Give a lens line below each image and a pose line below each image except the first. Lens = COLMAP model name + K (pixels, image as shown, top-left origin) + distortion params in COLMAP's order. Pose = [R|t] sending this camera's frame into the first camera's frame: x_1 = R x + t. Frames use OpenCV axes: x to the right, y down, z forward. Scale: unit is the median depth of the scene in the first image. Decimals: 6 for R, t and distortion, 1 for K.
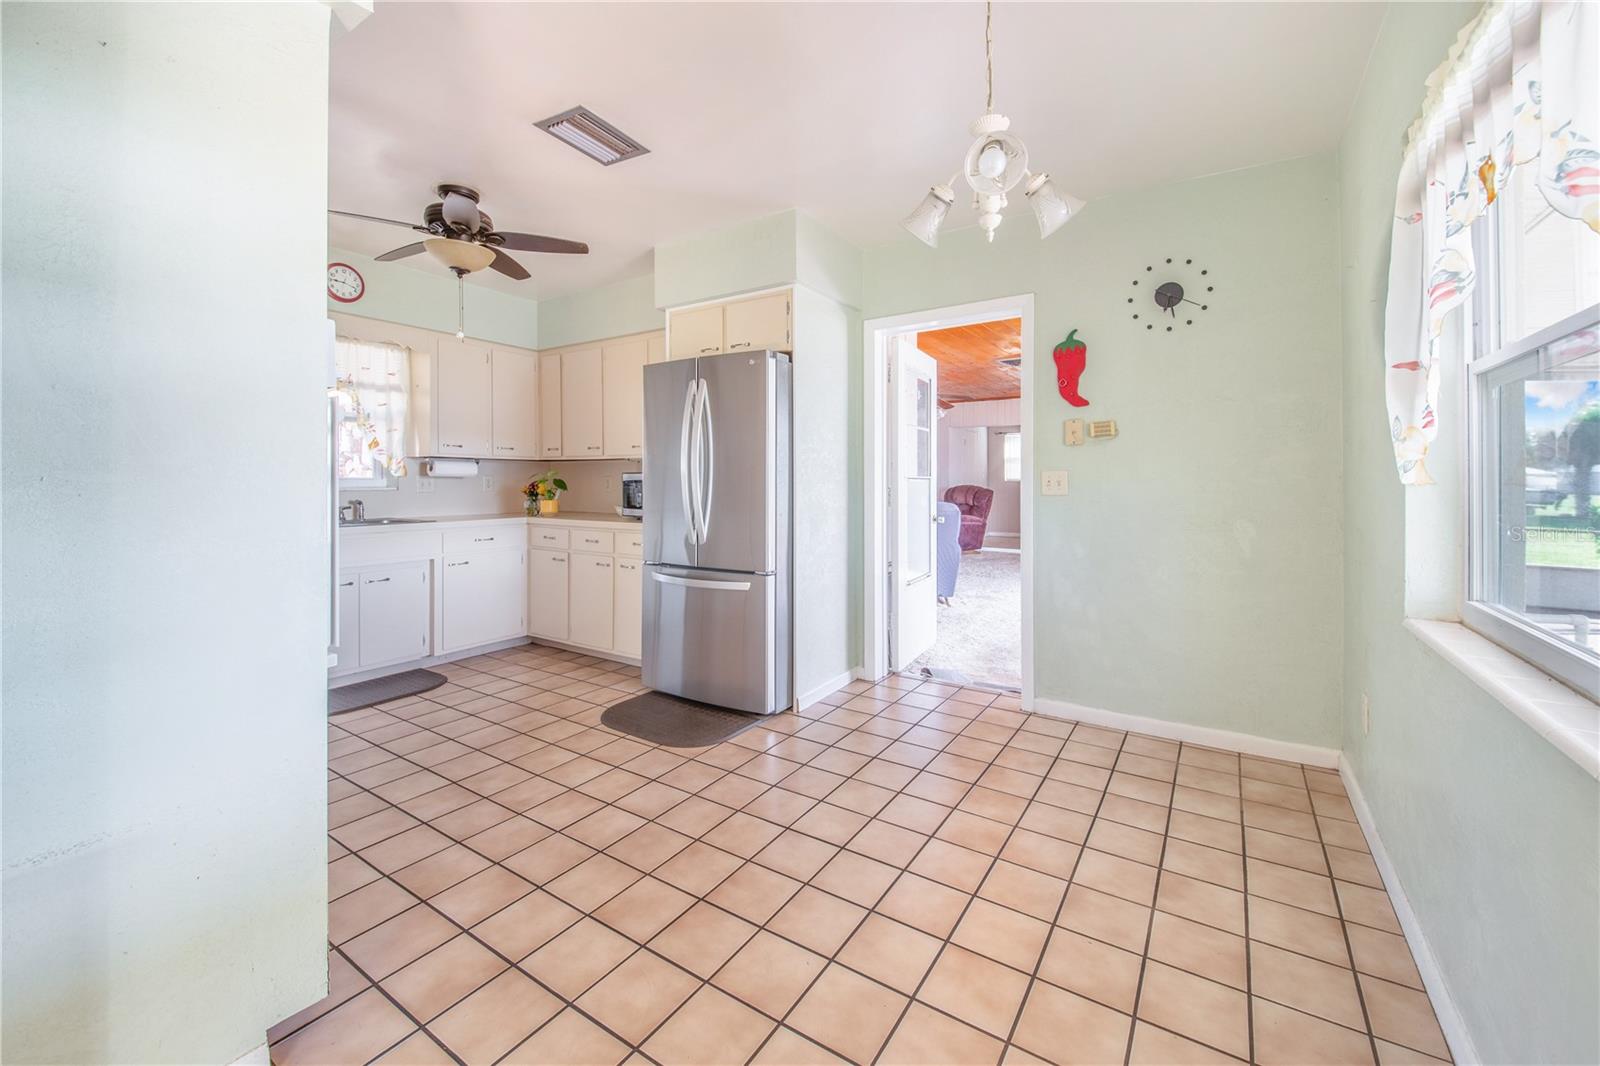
lens RADIAL K [[628.0, 0, 805.1], [0, 628.0, 495.9], [0, 0, 1]] dist [0.000680, -0.000094]
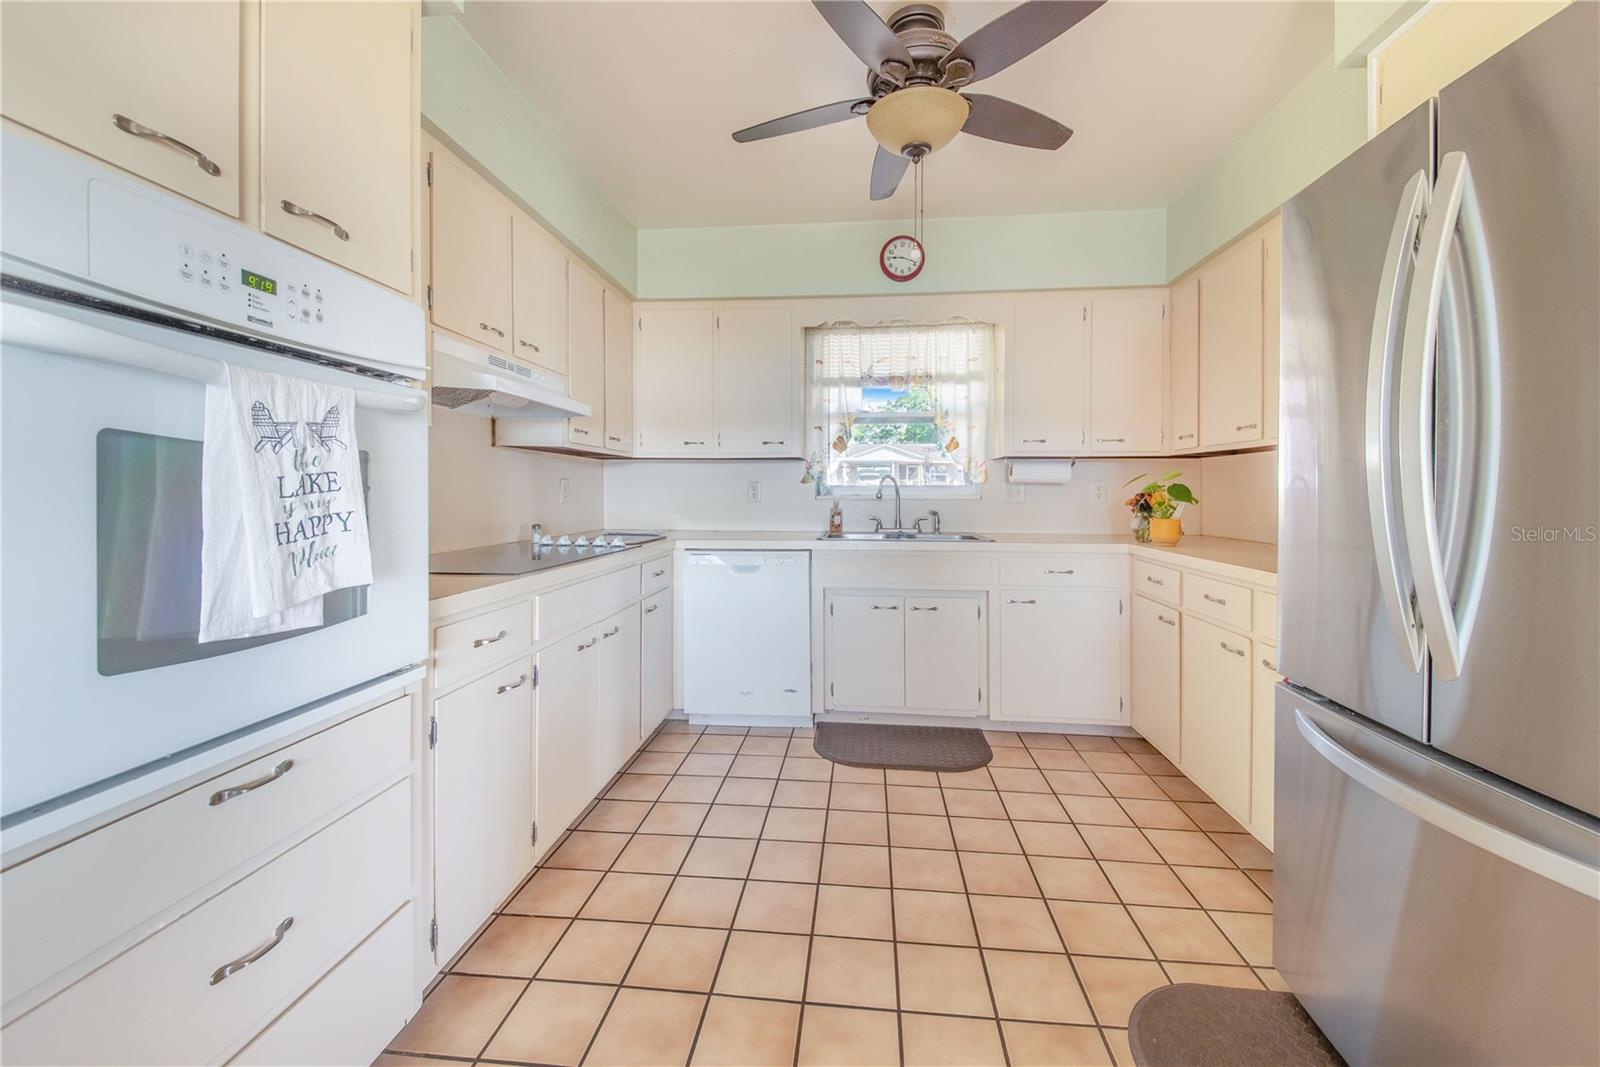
lens RADIAL K [[628.0, 0, 805.1], [0, 628.0, 496.4], [0, 0, 1]] dist [0.000680, -0.000094]
pose [[0.465009, 0.006660, -0.885281, -0.027323], [-0.020551, 0.999783, -0.003273, -0.006292], [0.885067, 0.019715, 0.465045, 0.421739]]
